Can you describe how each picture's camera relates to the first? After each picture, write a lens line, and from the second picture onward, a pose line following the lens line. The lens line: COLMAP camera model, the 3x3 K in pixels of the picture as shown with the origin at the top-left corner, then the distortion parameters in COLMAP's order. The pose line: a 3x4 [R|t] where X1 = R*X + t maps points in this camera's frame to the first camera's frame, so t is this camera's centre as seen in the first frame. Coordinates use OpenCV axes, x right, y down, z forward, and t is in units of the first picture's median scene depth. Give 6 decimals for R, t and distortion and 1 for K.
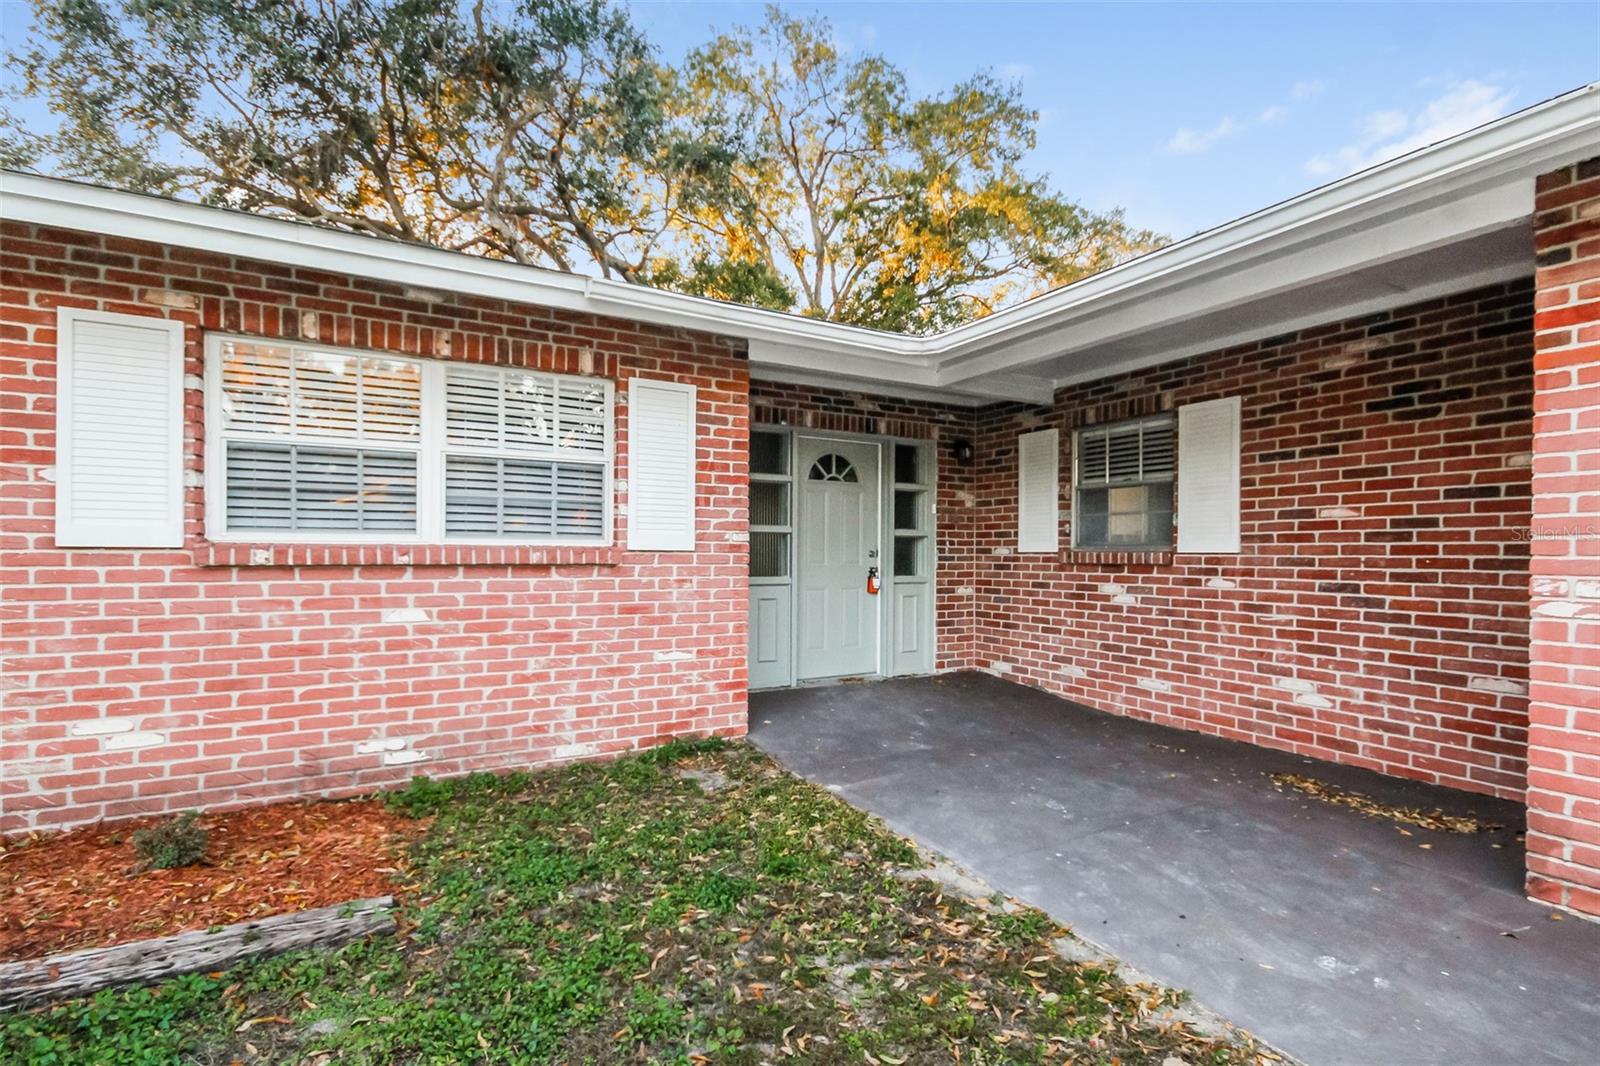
lens RADIAL K [[740.8, 0, 799.8], [0, 740.8, 540.2], [0, 0, 1]] dist [0.001679, 0.000327]
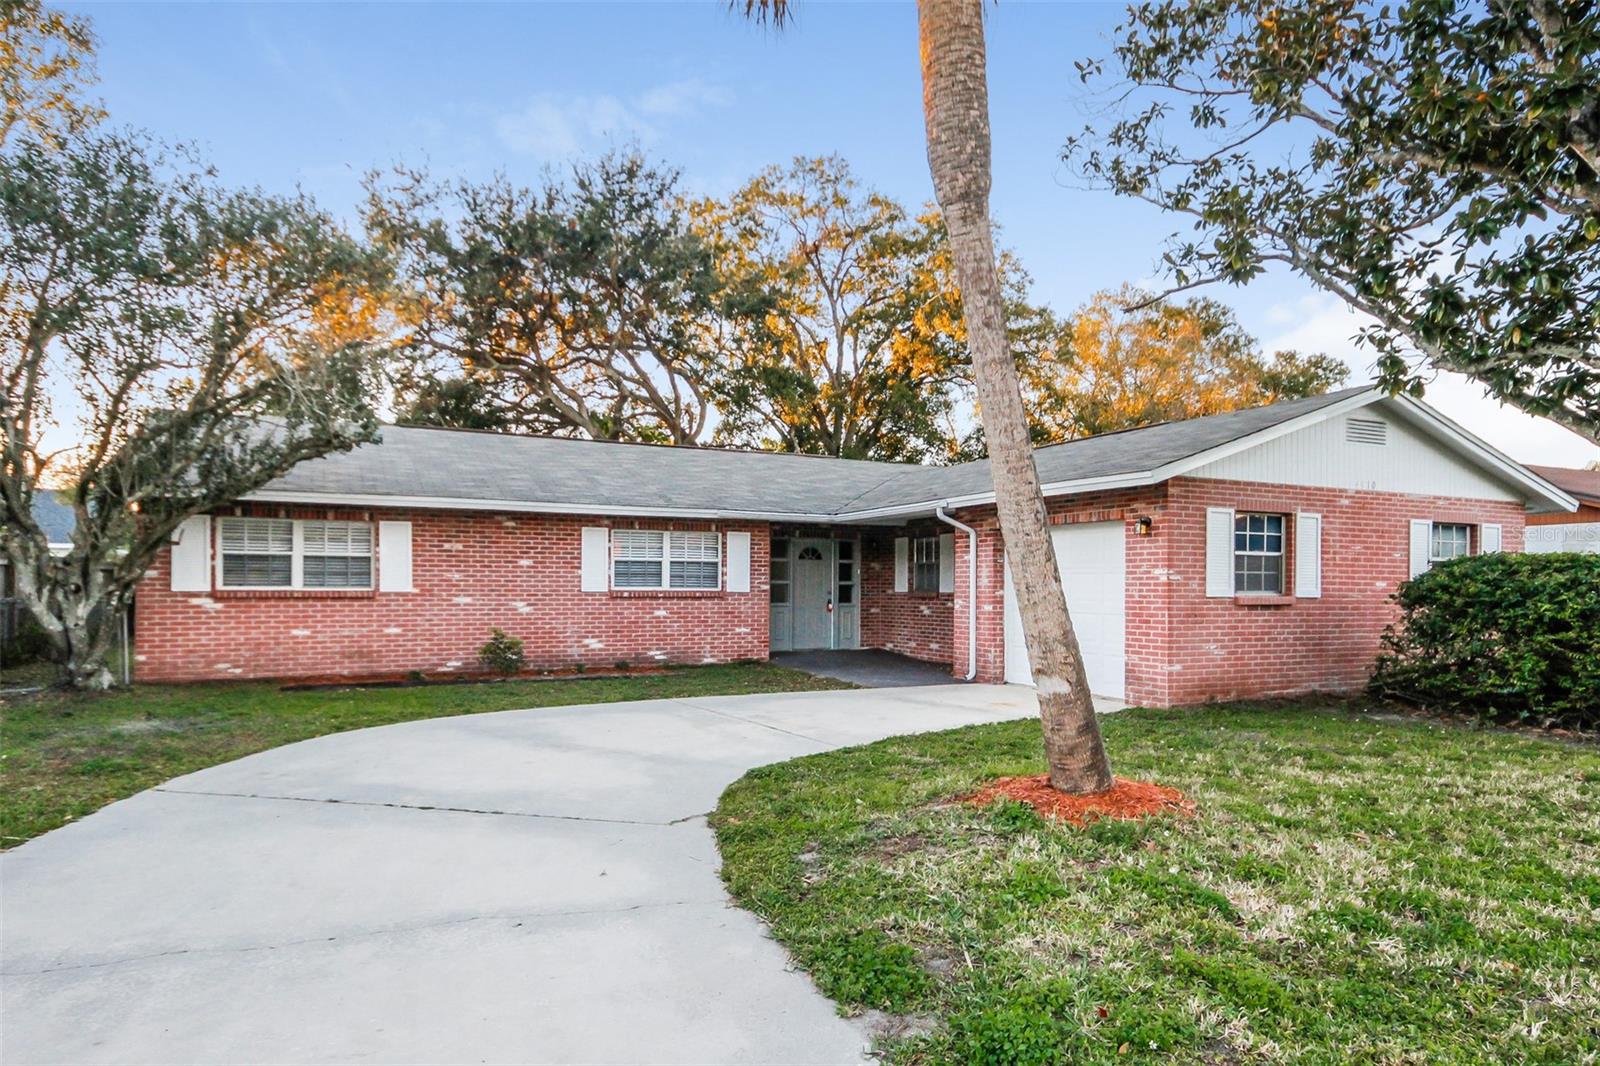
lens RADIAL K [[894.6, 0, 800.8], [0, 894.6, 578.7], [0, 0, 1]] dist [-0.000179, -0.000012]
pose [[0.998277, -0.000498, -0.058676, 0.210897], [0.000861, 0.999981, 0.006162, -0.048850], [0.058672, -0.006201, 0.998258, -2.003978]]
